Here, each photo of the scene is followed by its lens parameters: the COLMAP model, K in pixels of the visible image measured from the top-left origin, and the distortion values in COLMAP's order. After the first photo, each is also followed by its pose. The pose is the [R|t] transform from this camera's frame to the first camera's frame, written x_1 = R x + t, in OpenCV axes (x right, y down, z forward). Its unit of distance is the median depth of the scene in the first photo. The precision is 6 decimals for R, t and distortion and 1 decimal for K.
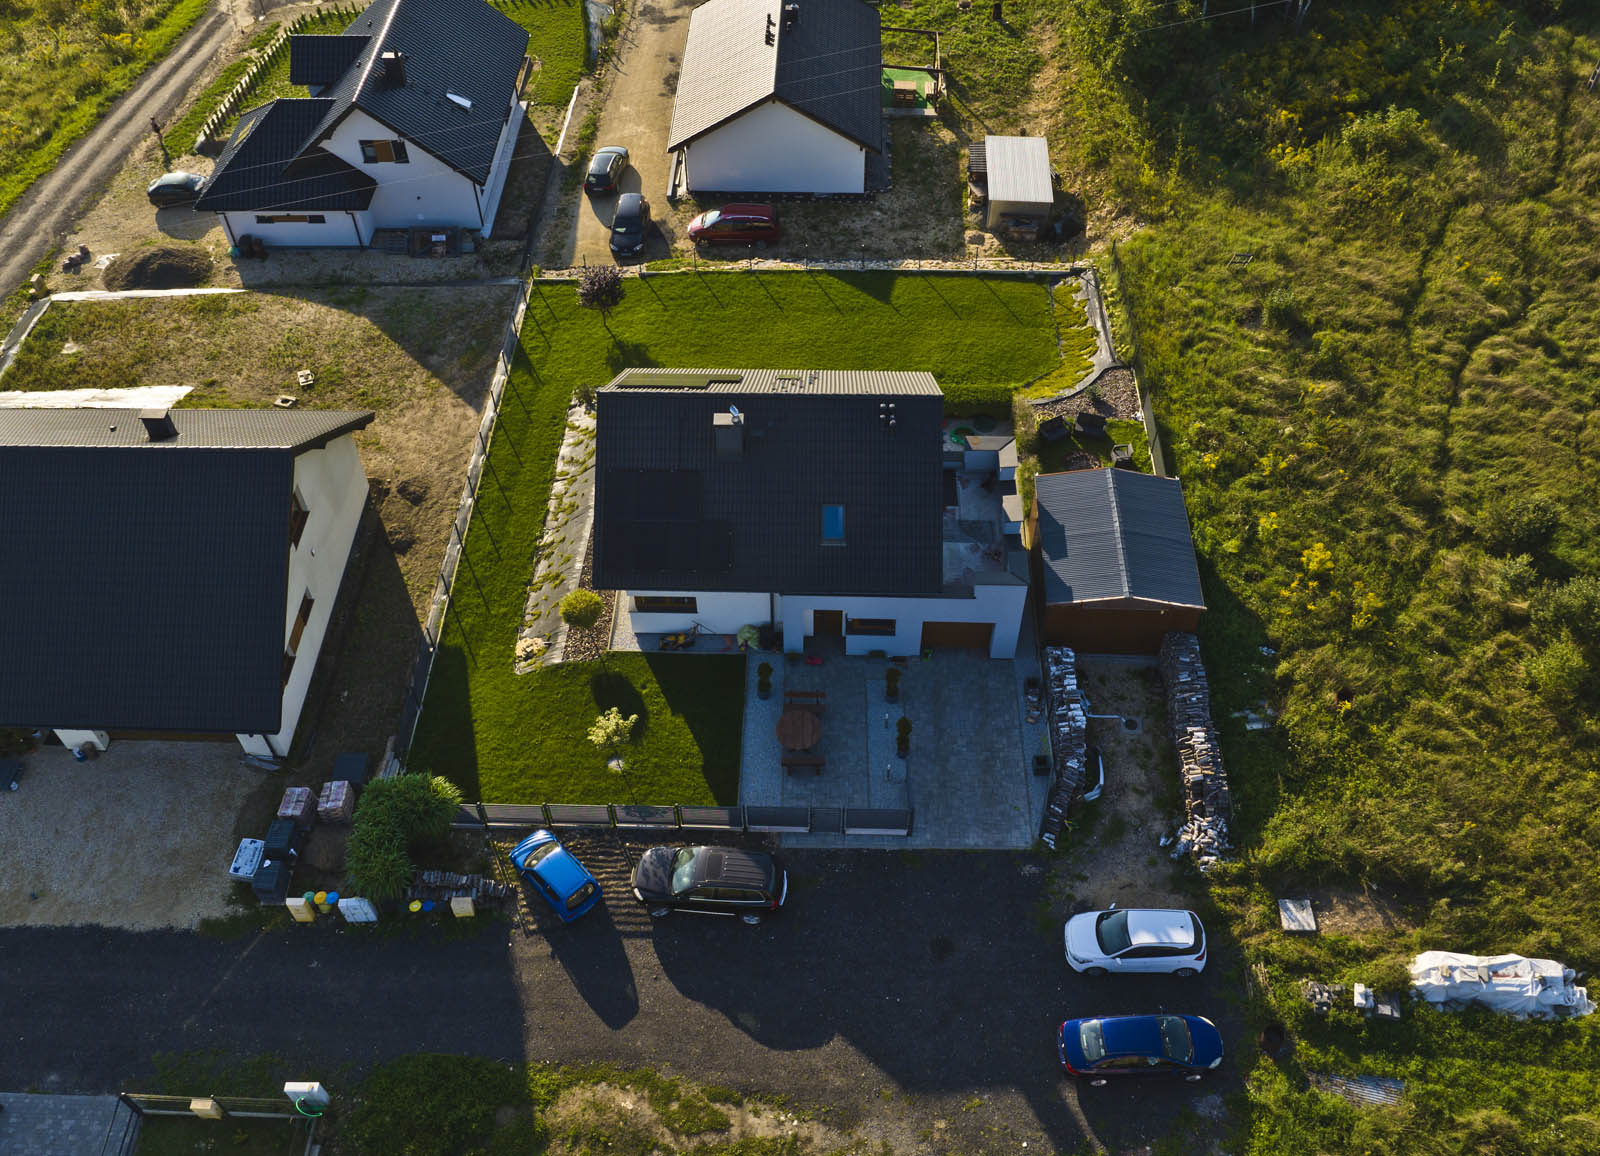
lens RADIAL K [[1363.9, 0, 798.2], [0, 1363.9, 578.3], [0, 0, 1]] dist [-0.029475, -0.022142]
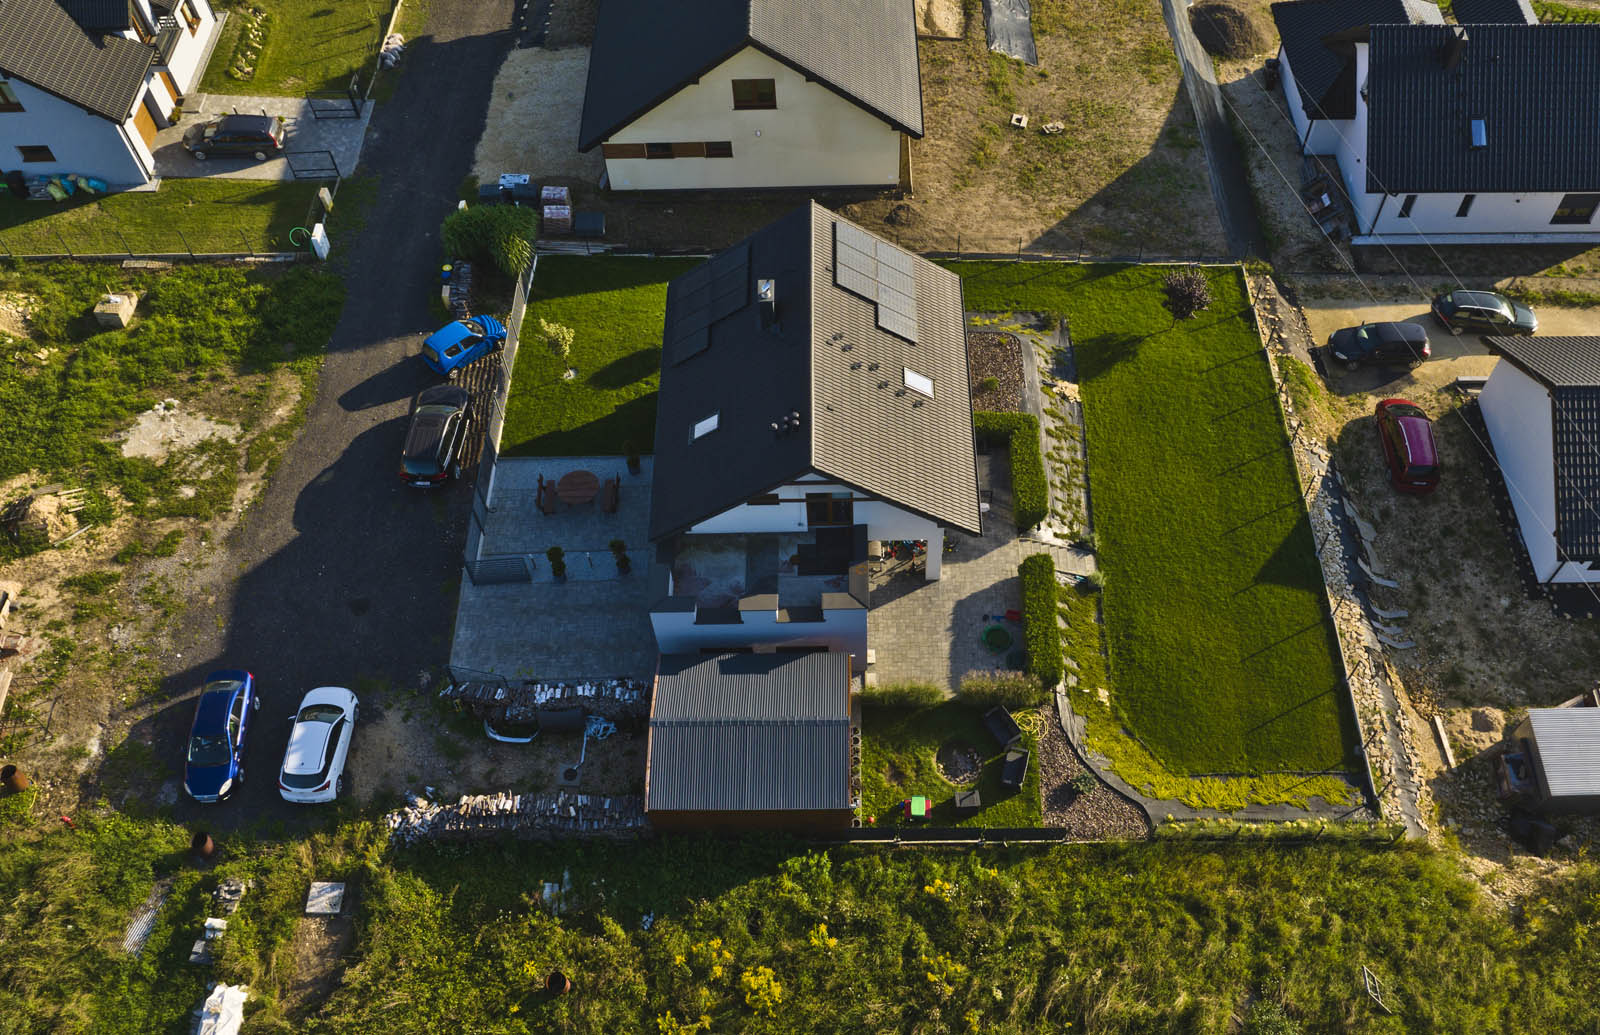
lens RADIAL K [[1329.1, 0, 861.4], [0, 1329.1, 594.1], [0, 0, 1]] dist [-0.037044, -0.012136]
pose [[0.047181, 0.850492, -0.523867, 0.626739], [-0.766657, 0.367024, 0.526811, -0.578005], [0.640321, 0.376771, 0.669352, 0.458465]]
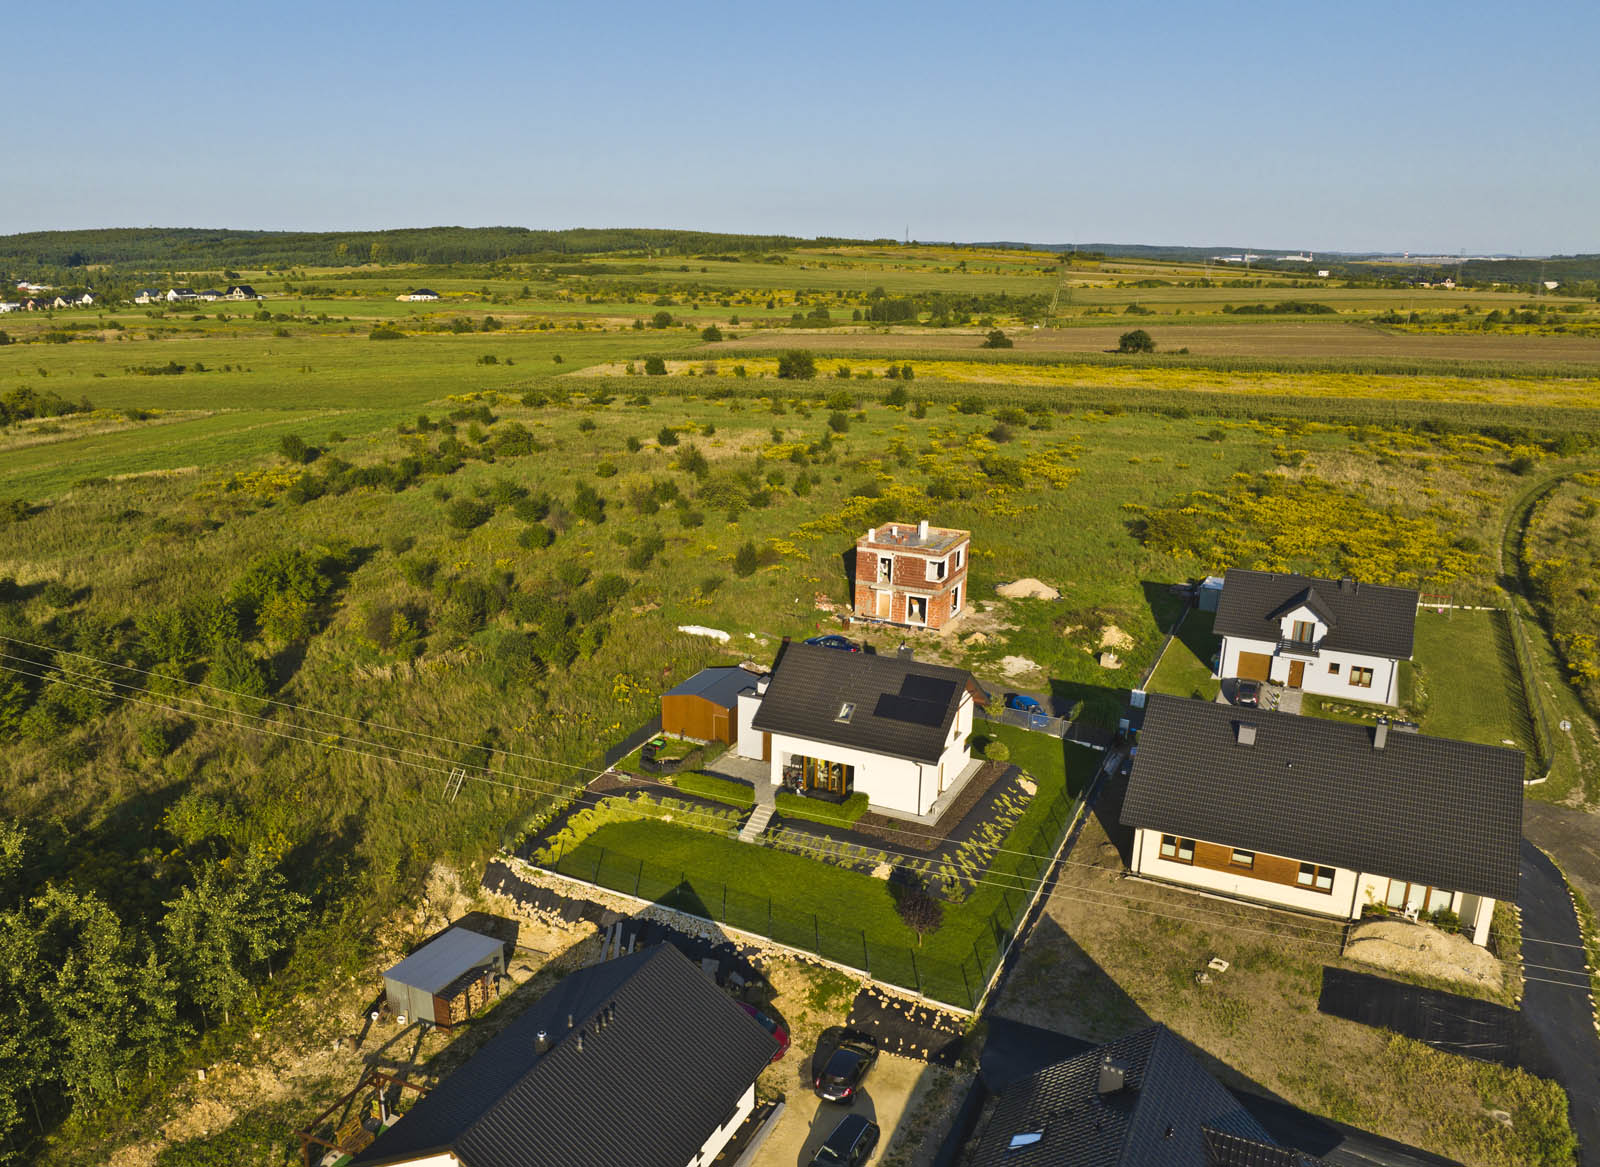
lens RADIAL K [[1211.3, 0, 725.1], [0, 1211.3, 613.0], [0, 0, 1]] dist [-0.026571, -0.042872]
pose [[-0.895743, -0.116905, 0.428927, -0.520052], [0.348688, 0.413779, 0.840954, -1.567197], [-0.275793, 0.902840, -0.329876, 1.514058]]
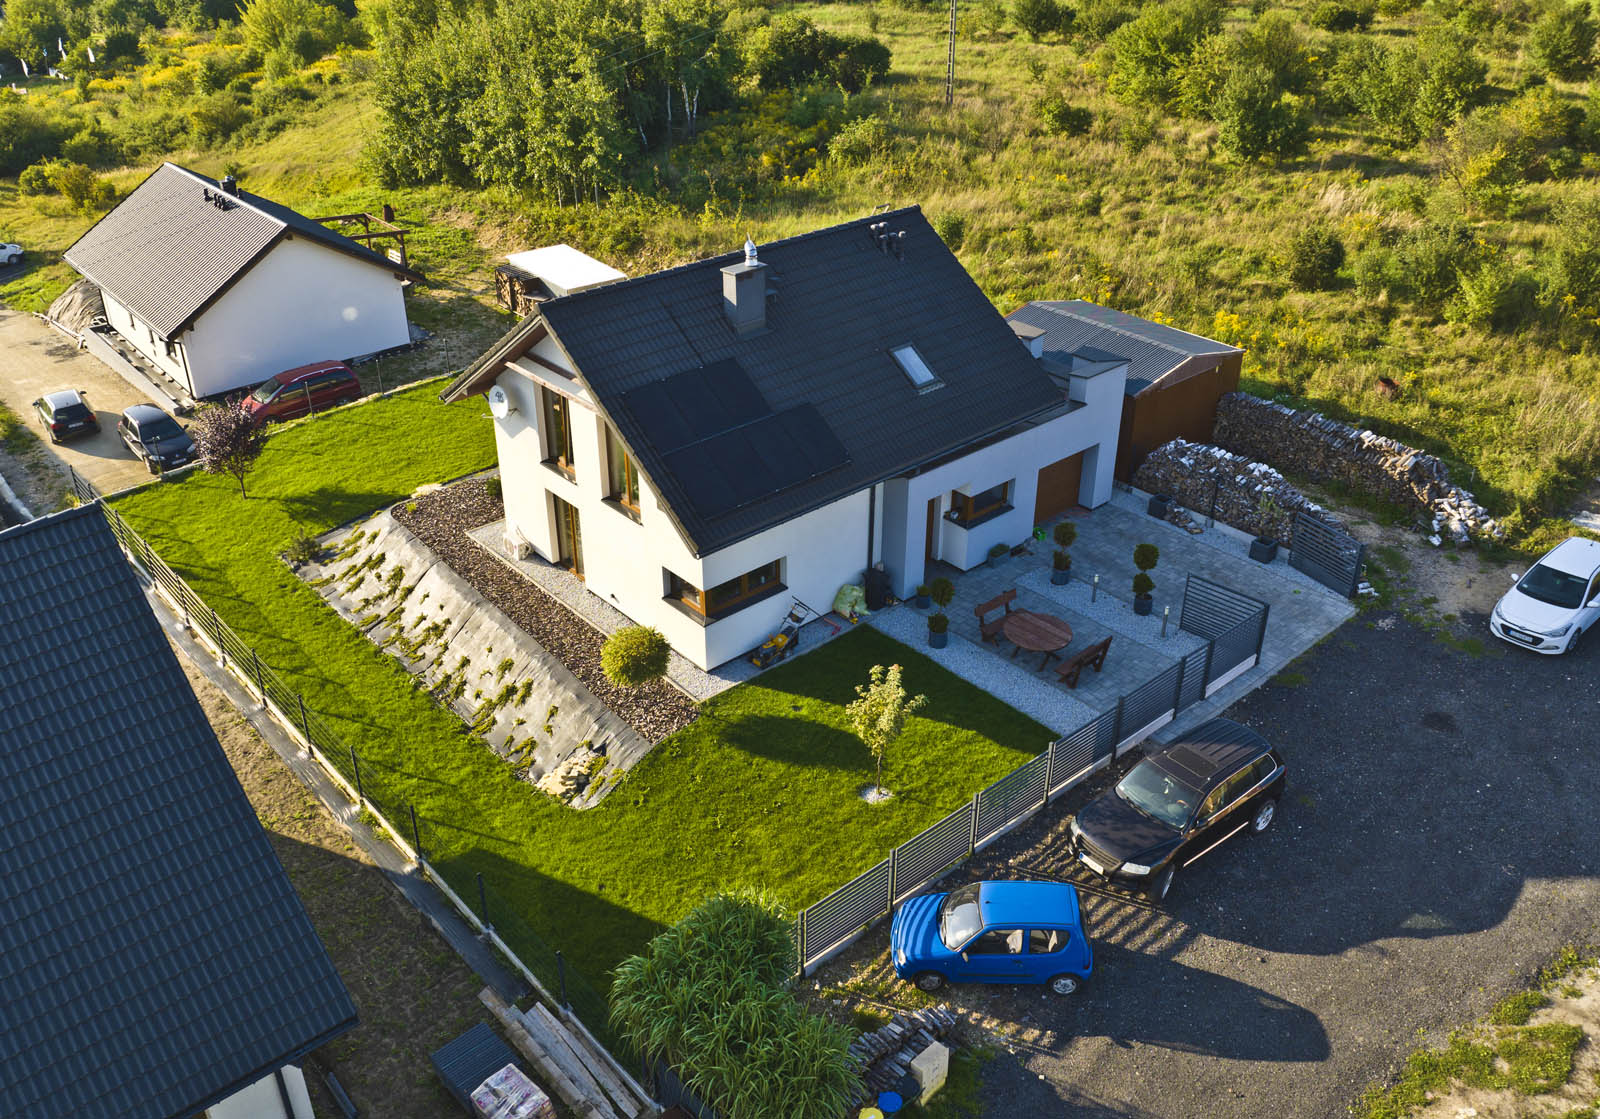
lens RADIAL K [[1321.2, 0, 782.8], [0, 1321.2, 562.8], [0, 0, 1]] dist [-0.023064, -0.024224]
pose [[0.738268, -0.336187, 0.584756, -0.457226], [0.518934, 0.836916, -0.174008, 0.128442], [-0.430892, 0.431914, 0.792327, 0.508573]]
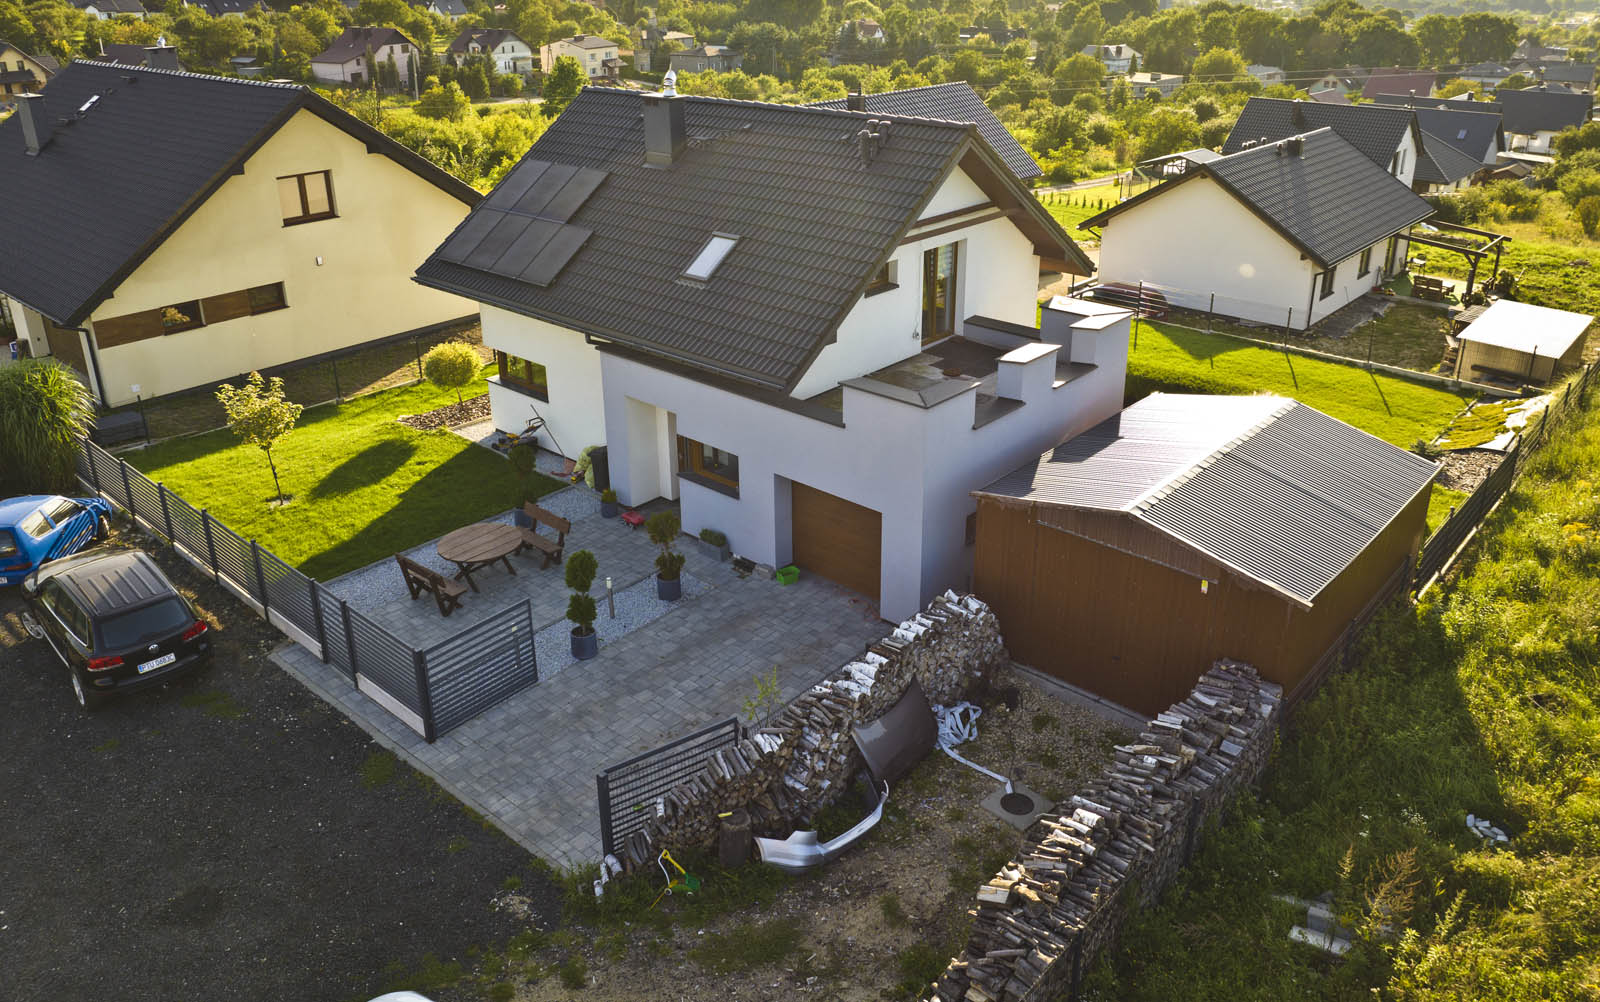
lens RADIAL K [[1206.2, 0, 812.3], [0, 1206.2, 390.0], [0, 0, 1]] dist [-0.039257, -0.000850]
pose [[0.769498, 0.223807, -0.598150, 0.377192], [-0.492166, 0.804674, -0.332073, 0.154440], [0.406995, 0.549919, 0.729345, 0.649796]]
